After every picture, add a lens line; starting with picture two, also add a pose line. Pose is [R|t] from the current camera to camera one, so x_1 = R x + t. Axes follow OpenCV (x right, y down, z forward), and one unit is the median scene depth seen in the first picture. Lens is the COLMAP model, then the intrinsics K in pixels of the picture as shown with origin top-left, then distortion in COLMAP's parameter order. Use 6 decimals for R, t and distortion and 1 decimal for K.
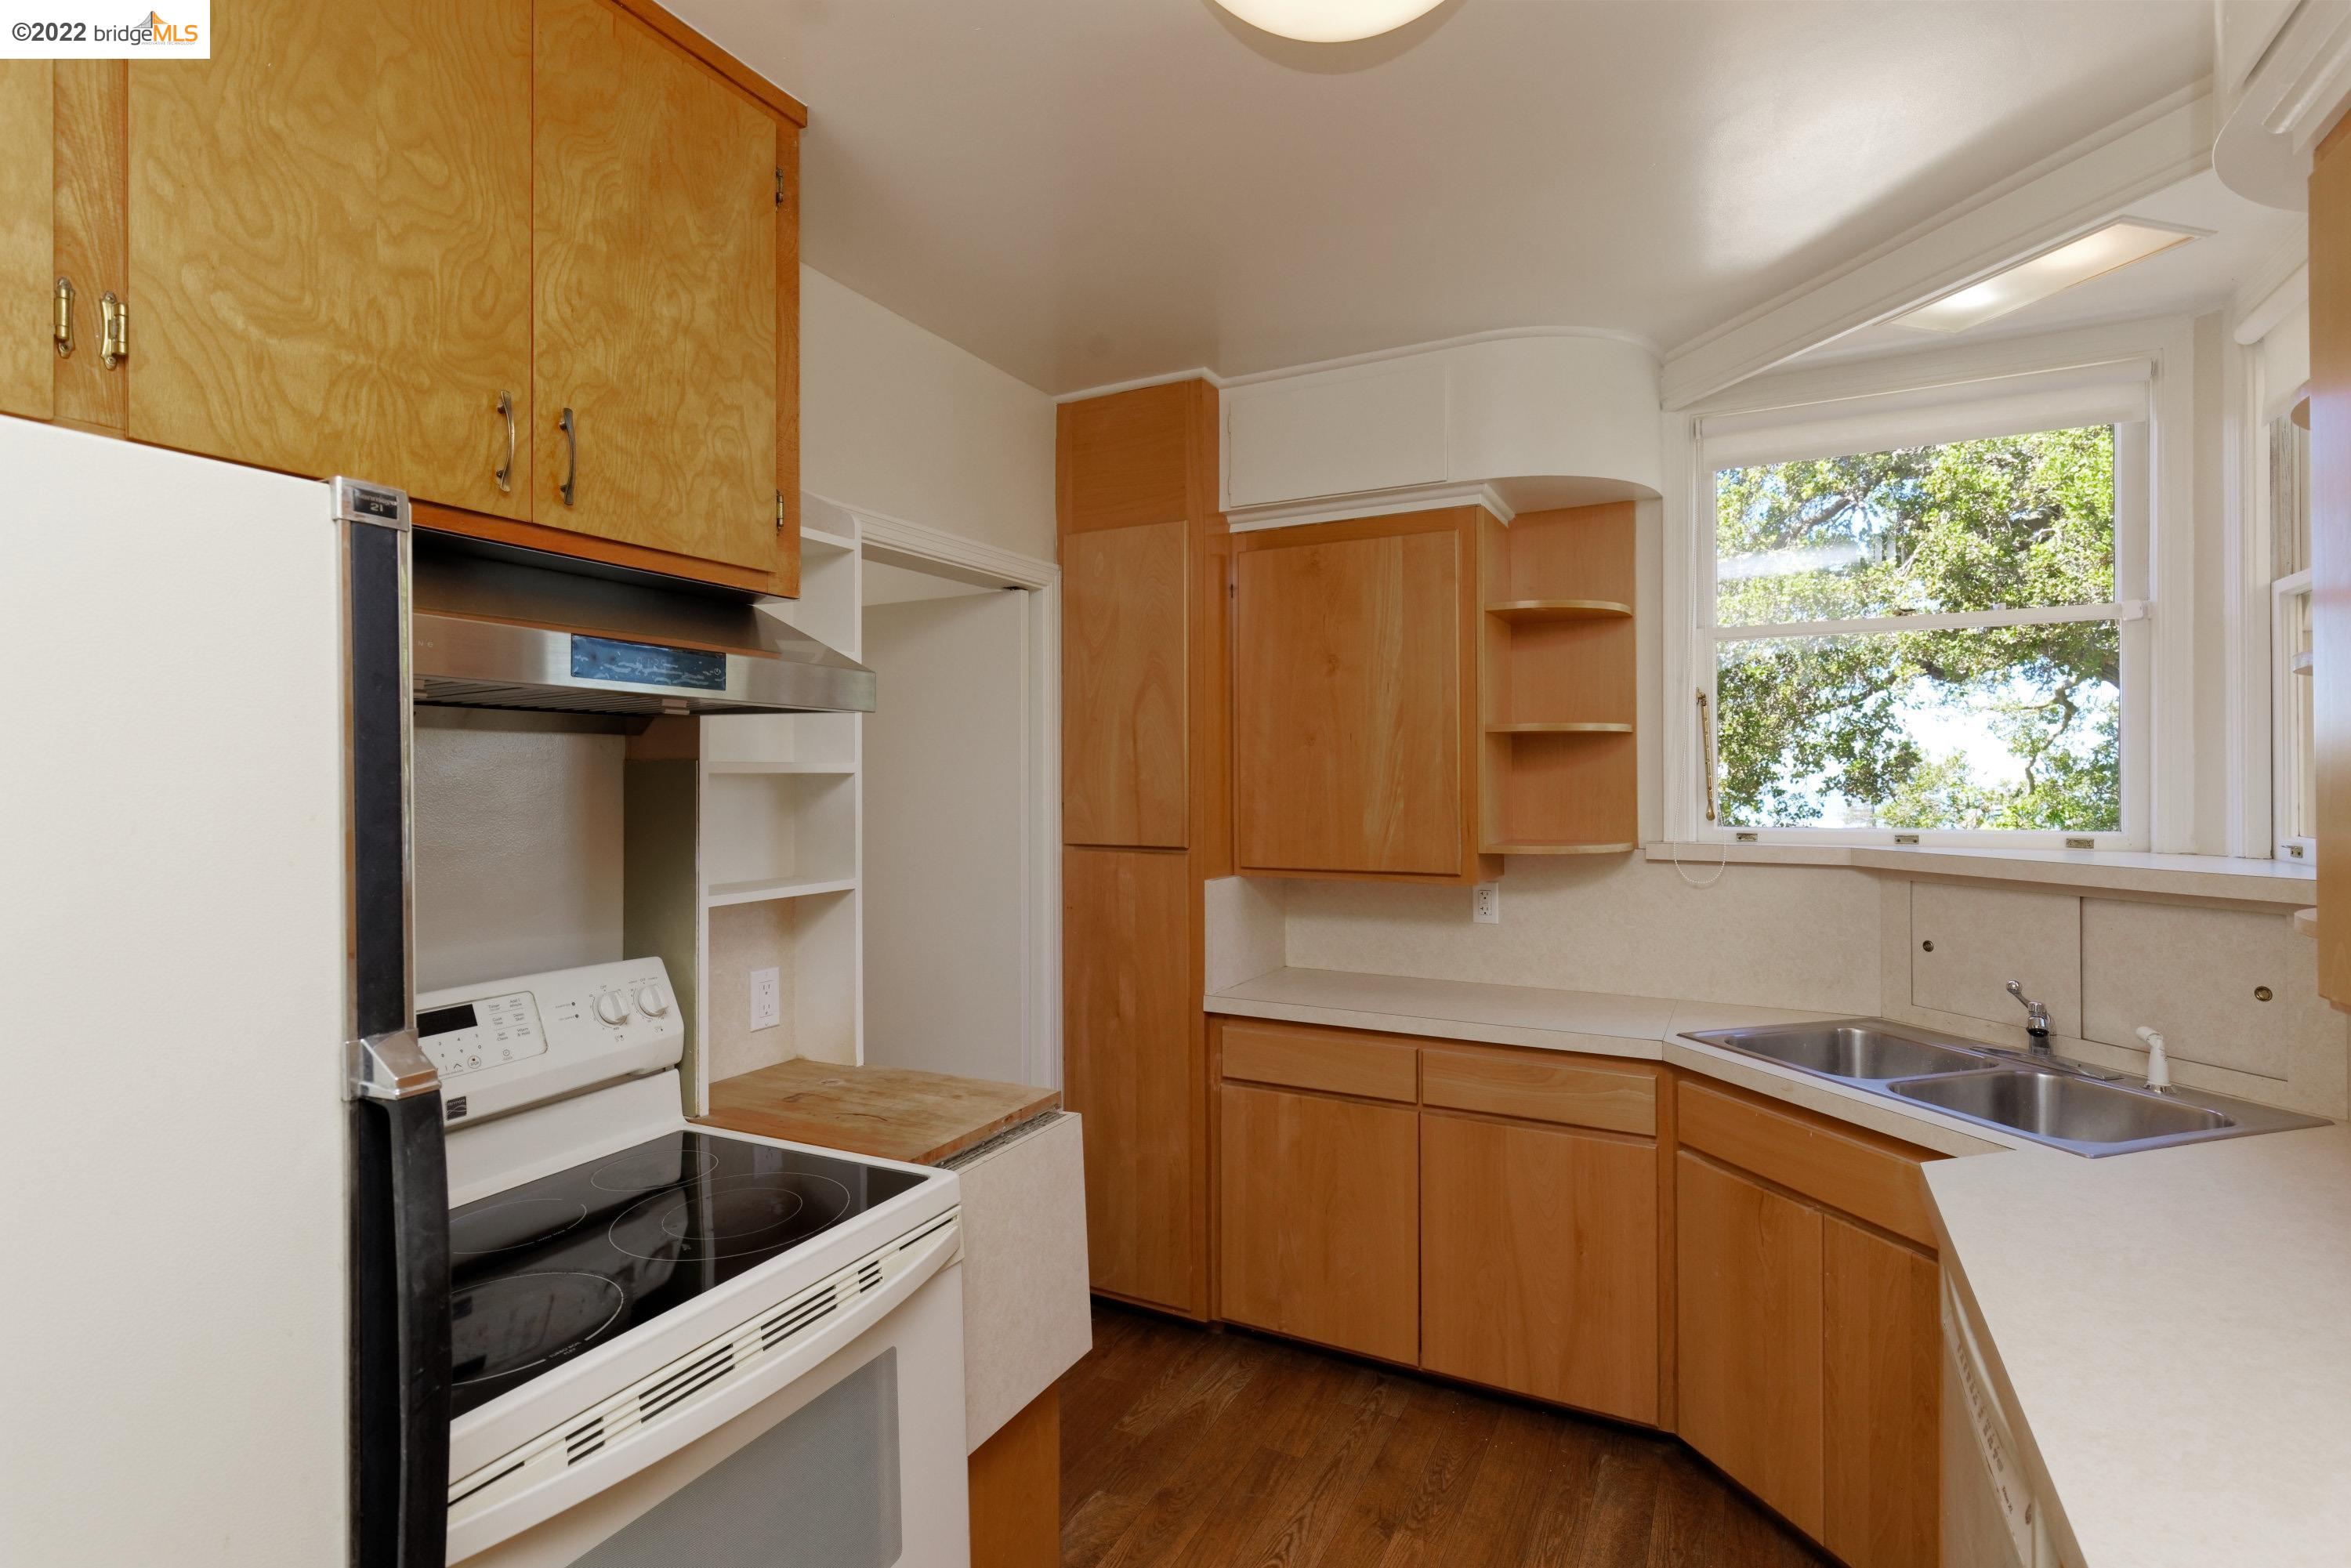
lens RADIAL K [[1110.8, 0, 1175.5], [0, 1110.8, 784.0], [0, 0, 1]] dist [0.001870, 0.000223]
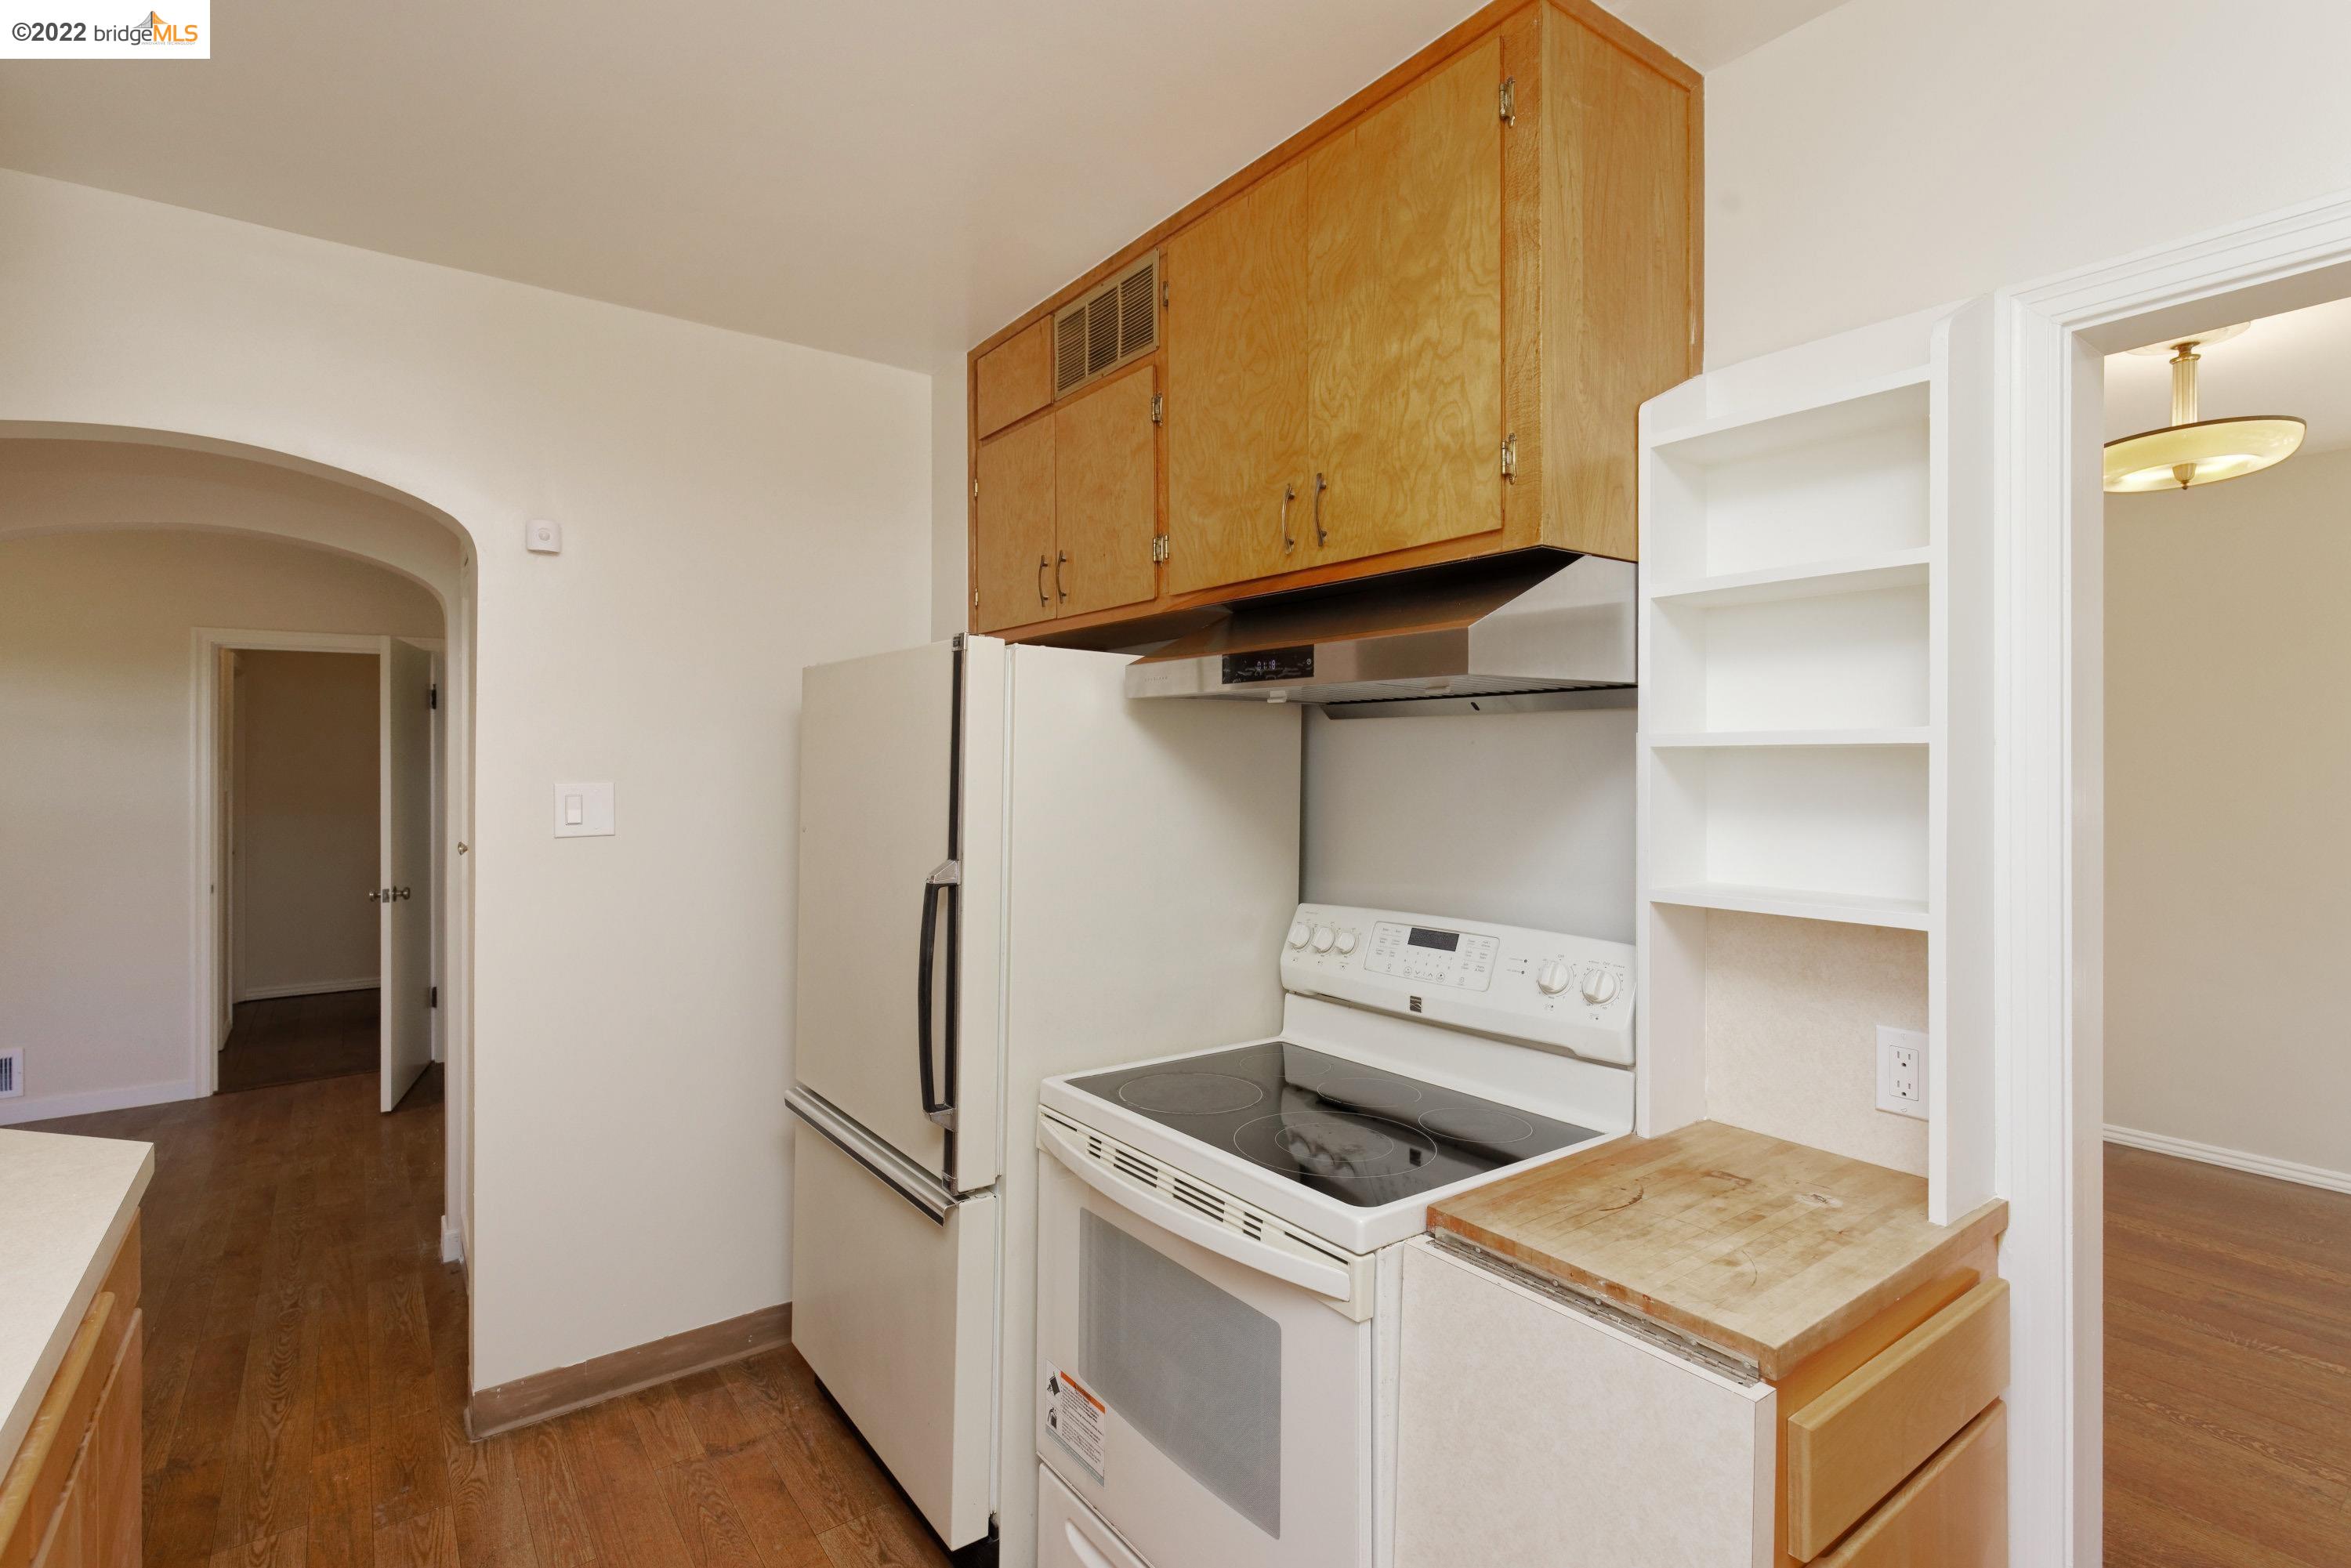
lens RADIAL K [[1137.7, 0, 1188.9], [0, 1137.7, 767.3], [0, 0, 1]] dist [0.002476, -0.000174]
pose [[-0.443876, 0.005200, -0.896073, 0.601807], [-0.004894, 0.999954, 0.008226, 0.000648], [0.896075, 0.008036, -0.443830, 1.199588]]
